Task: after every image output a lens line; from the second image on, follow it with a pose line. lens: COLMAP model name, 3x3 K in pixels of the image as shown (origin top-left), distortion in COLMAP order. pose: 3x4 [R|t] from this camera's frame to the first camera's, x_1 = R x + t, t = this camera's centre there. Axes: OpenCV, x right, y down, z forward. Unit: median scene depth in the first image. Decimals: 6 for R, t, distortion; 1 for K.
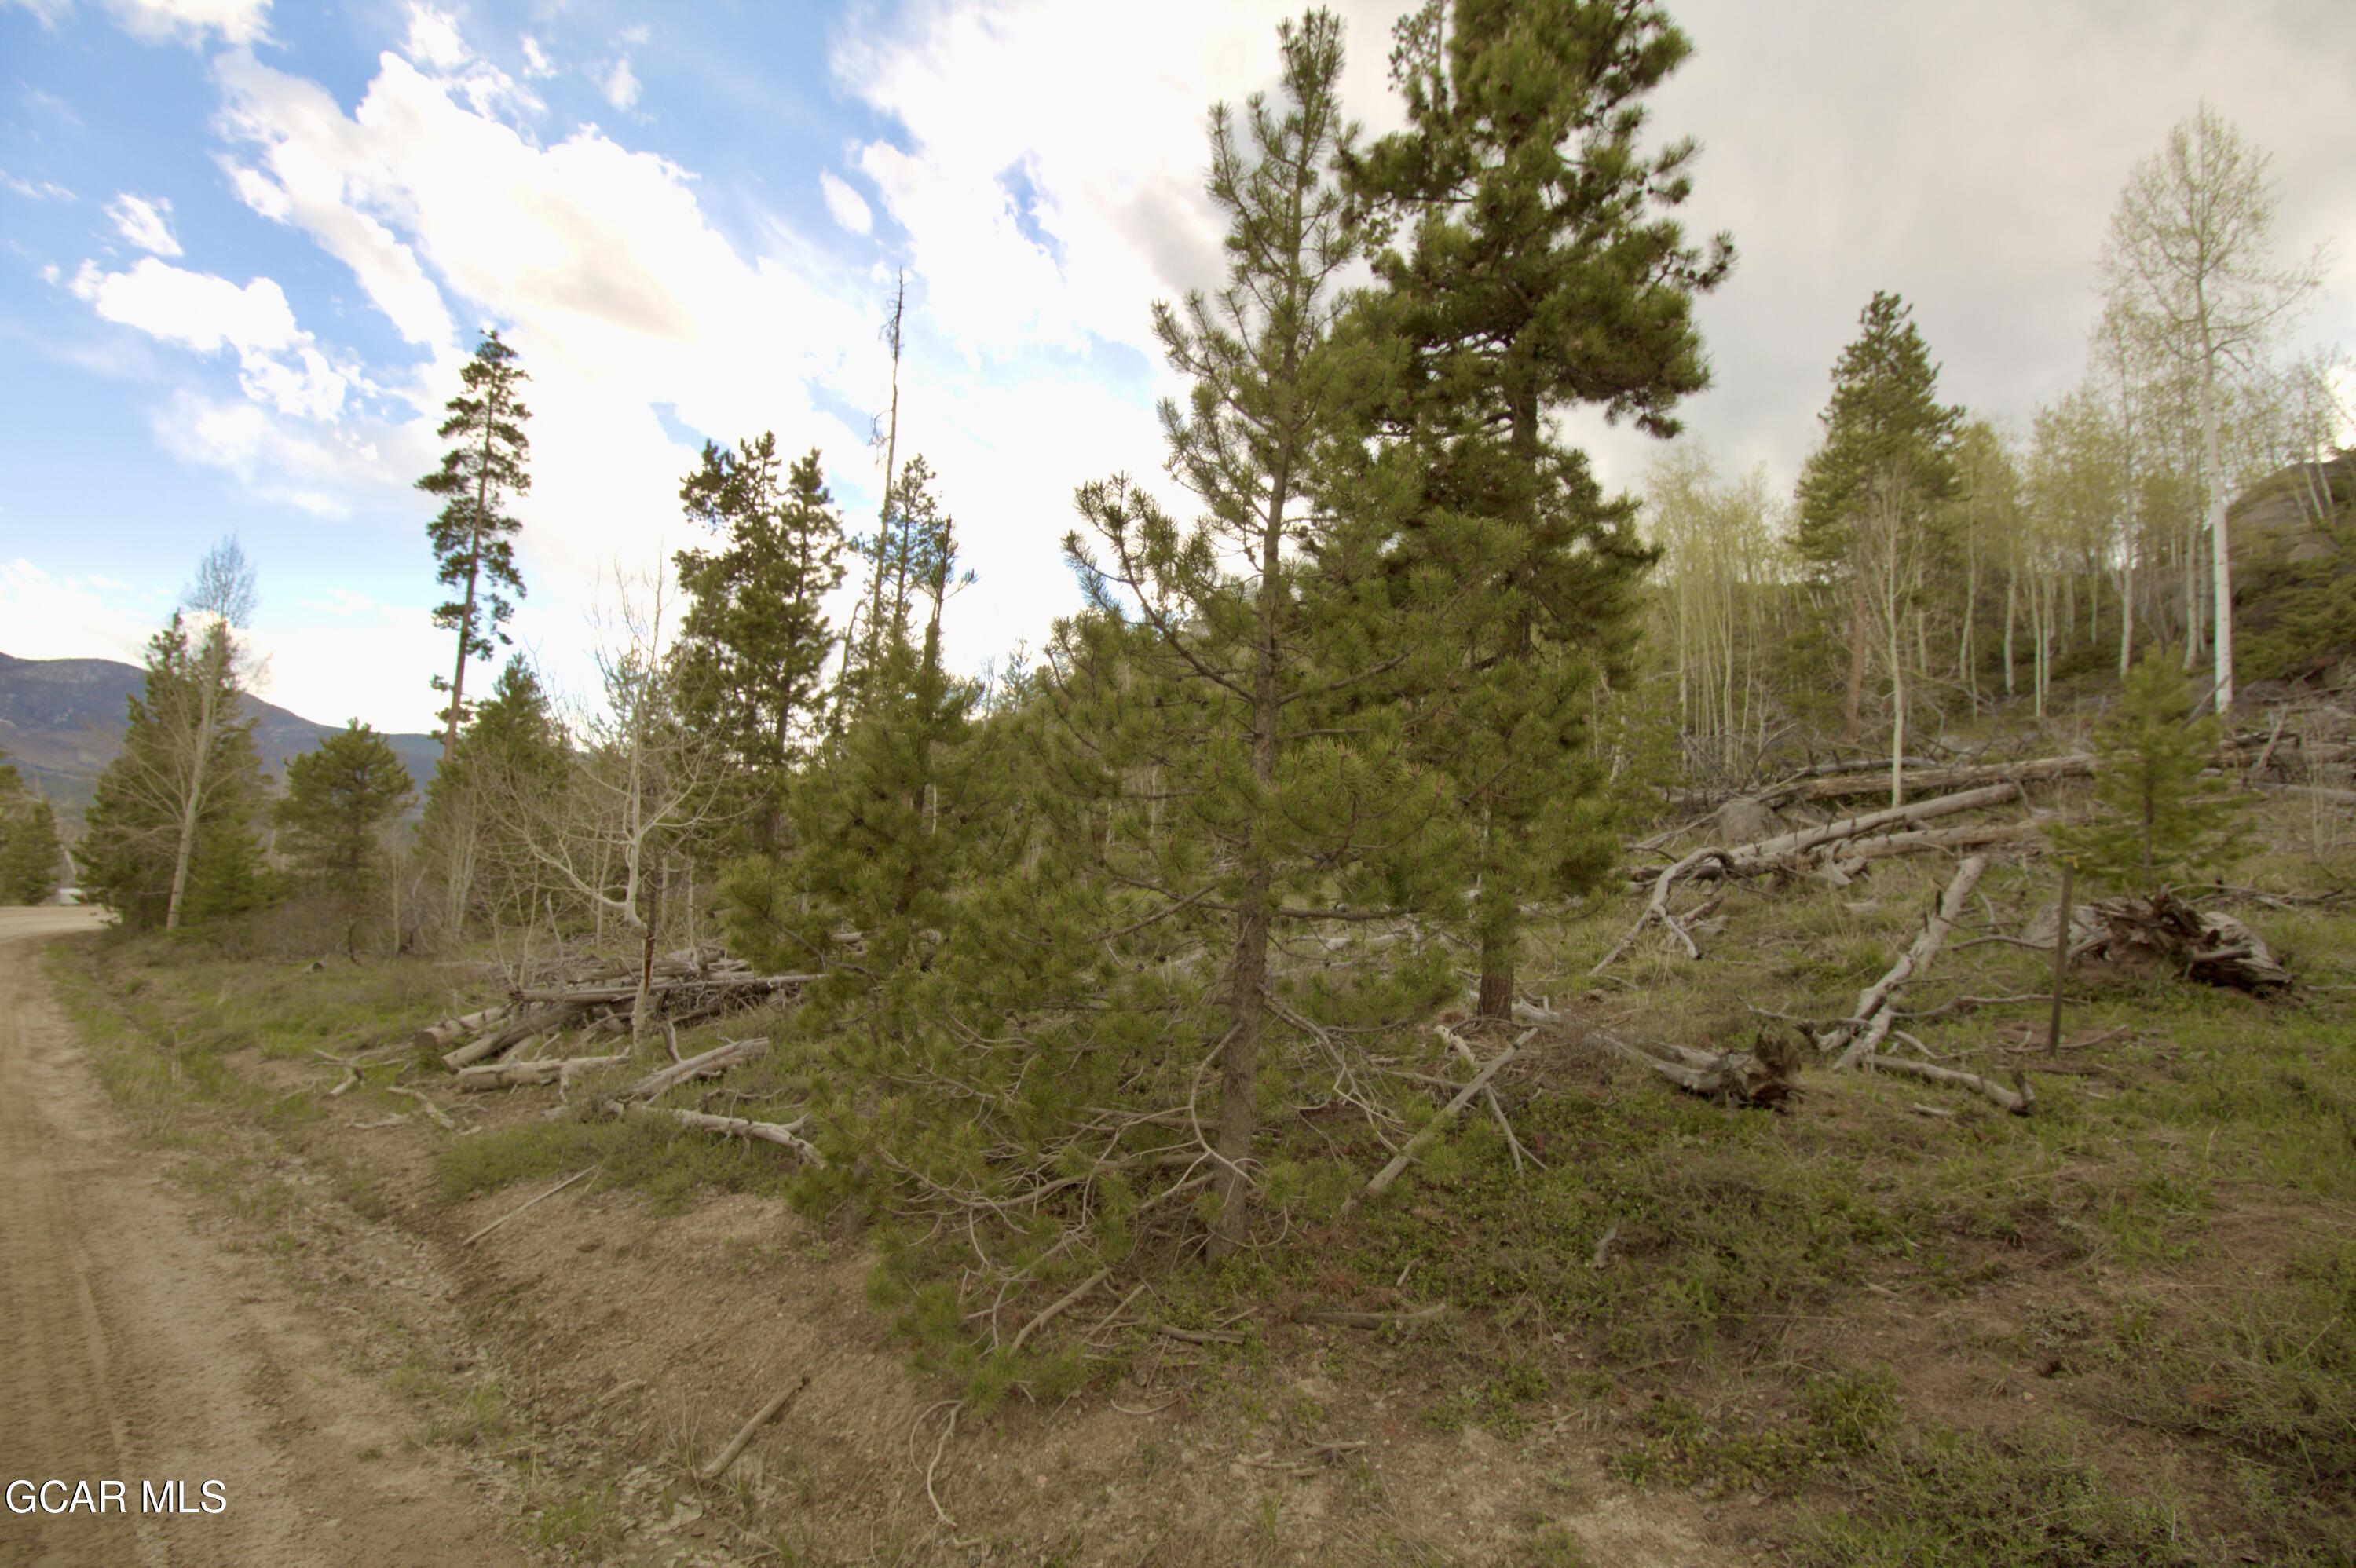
lens RADIAL K [[1096.3, 0, 1183.8], [0, 1096.3, 785.0], [0, 0, 1]] dist [-0.003521, -0.000967]
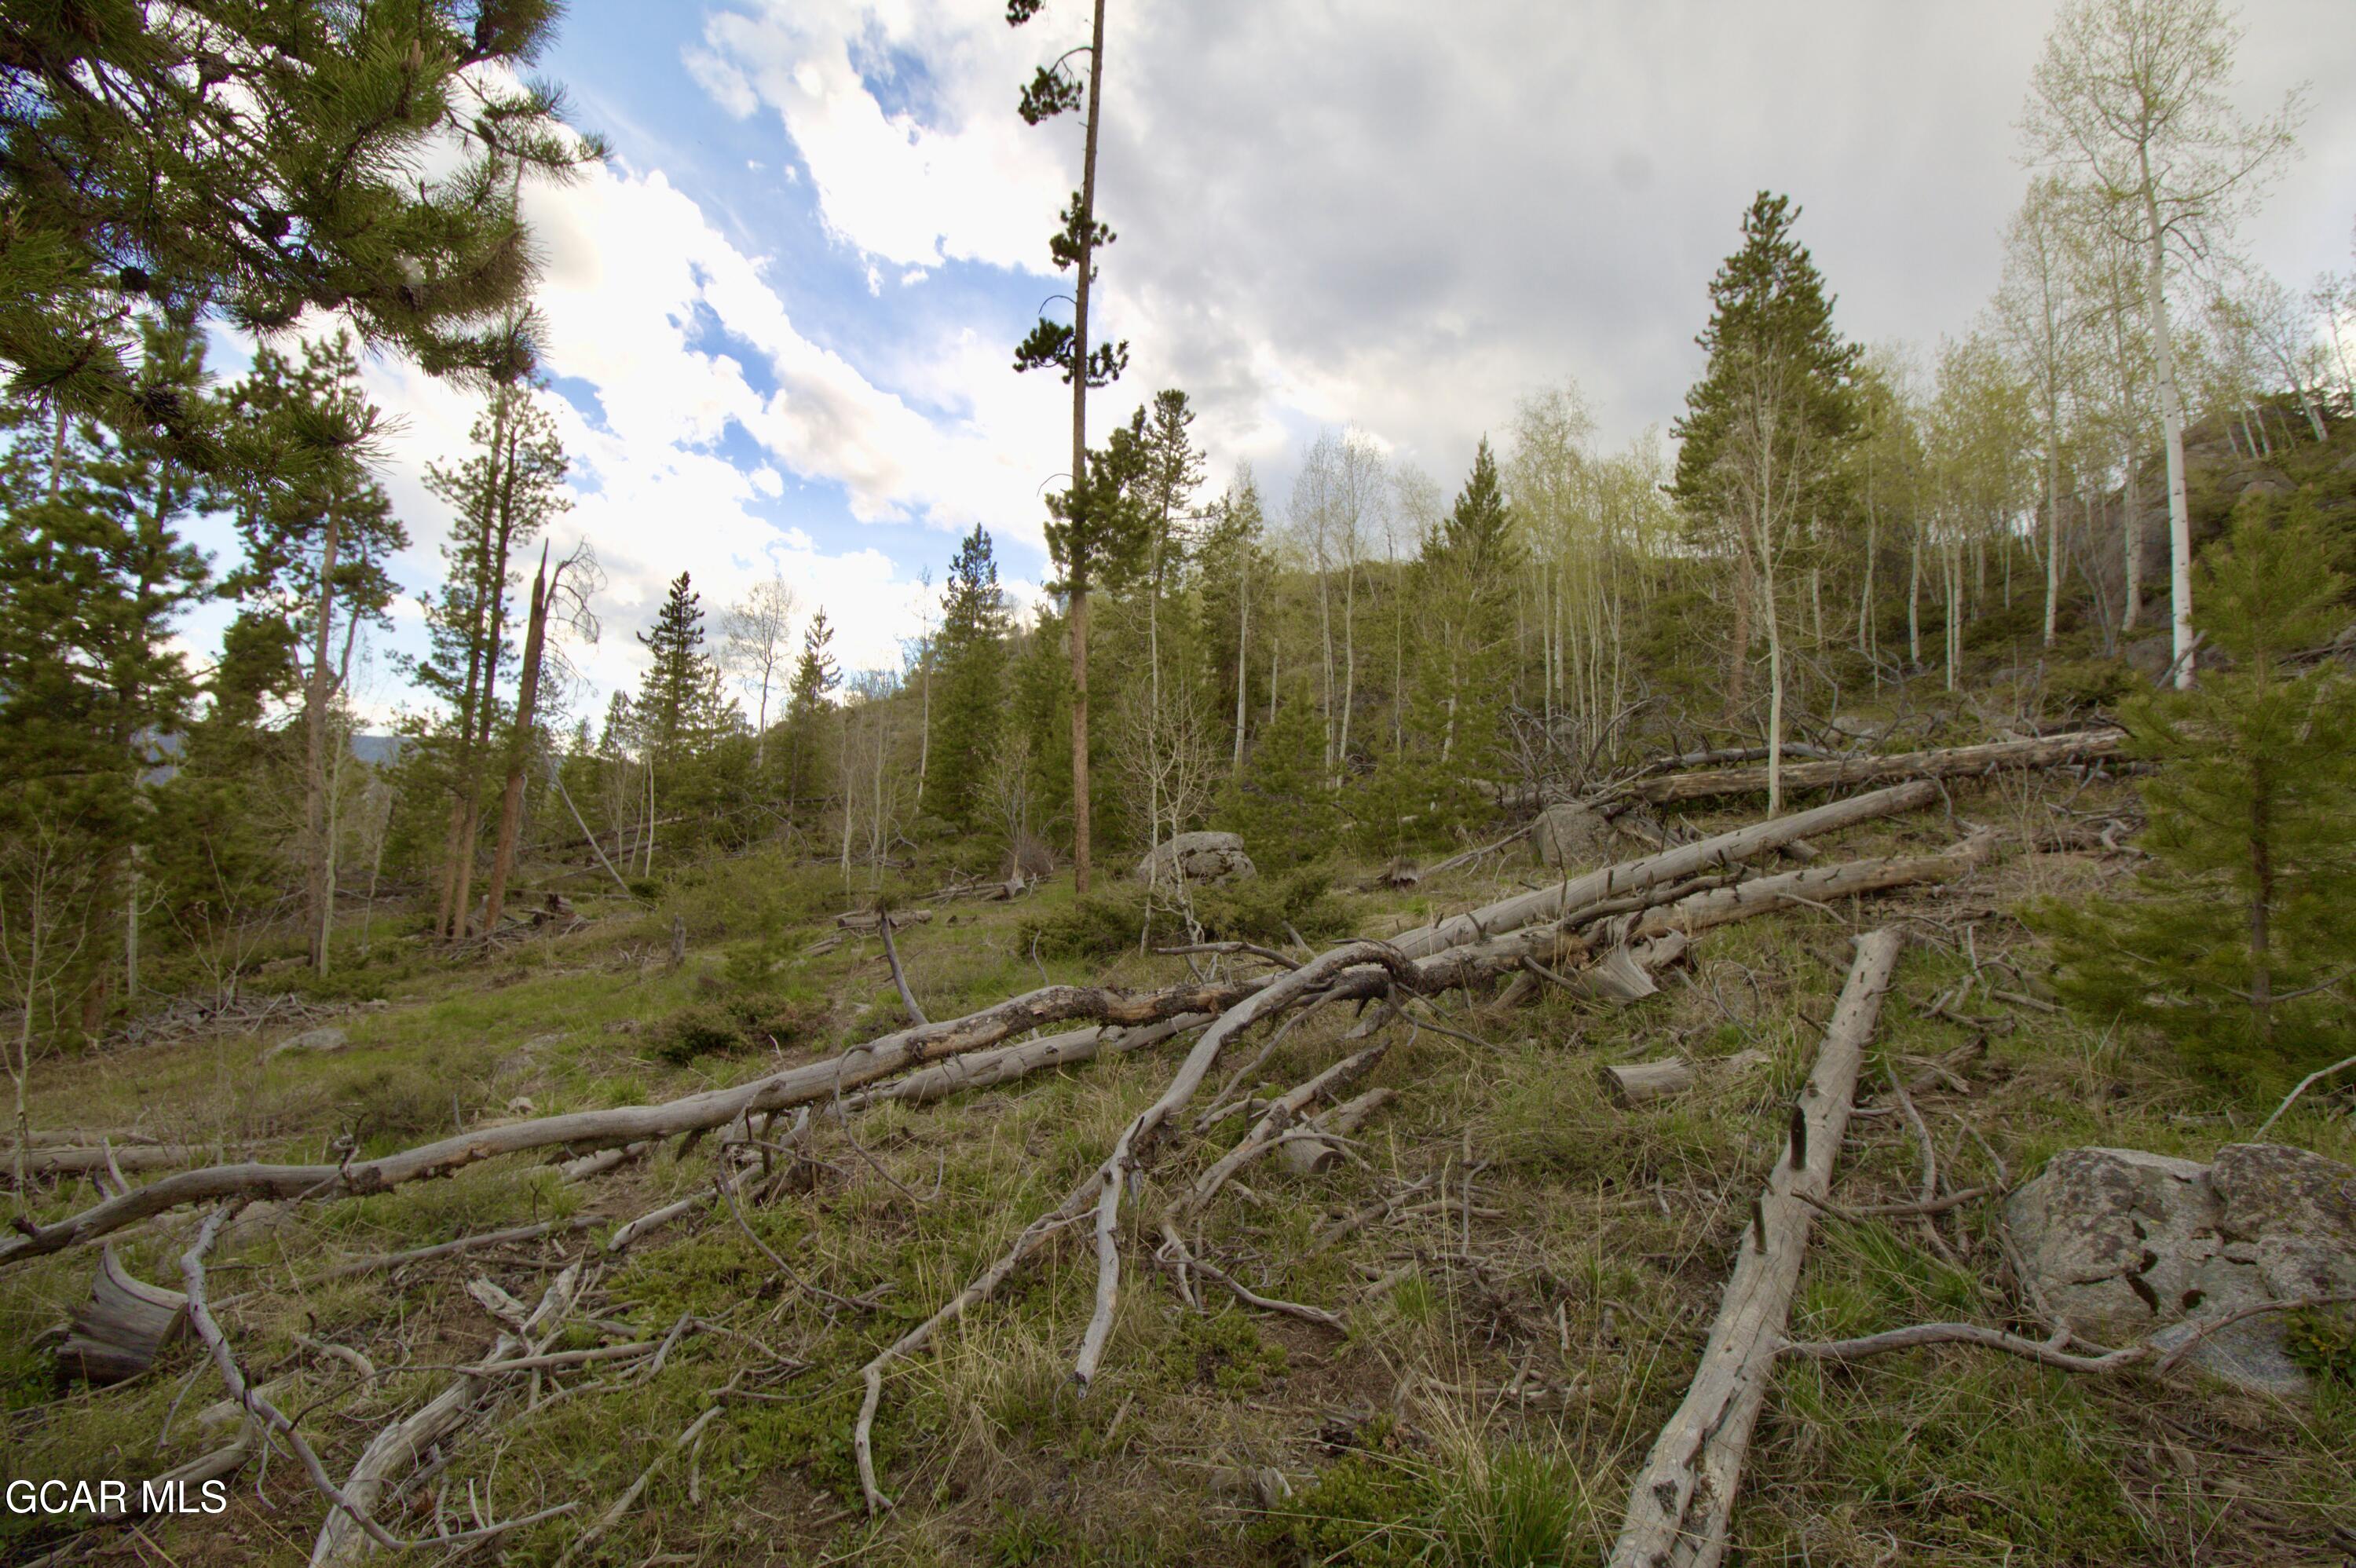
lens RADIAL K [[1096.3, 0, 1173.0], [0, 1096.3, 782.3], [0, 0, 1]] dist [-0.003521, -0.000967]
pose [[0.998413, -0.012858, 0.054832, 0.168093], [0.012463, 0.999894, 0.007543, -0.008508], [-0.054924, -0.006847, 0.998467, 0.234113]]
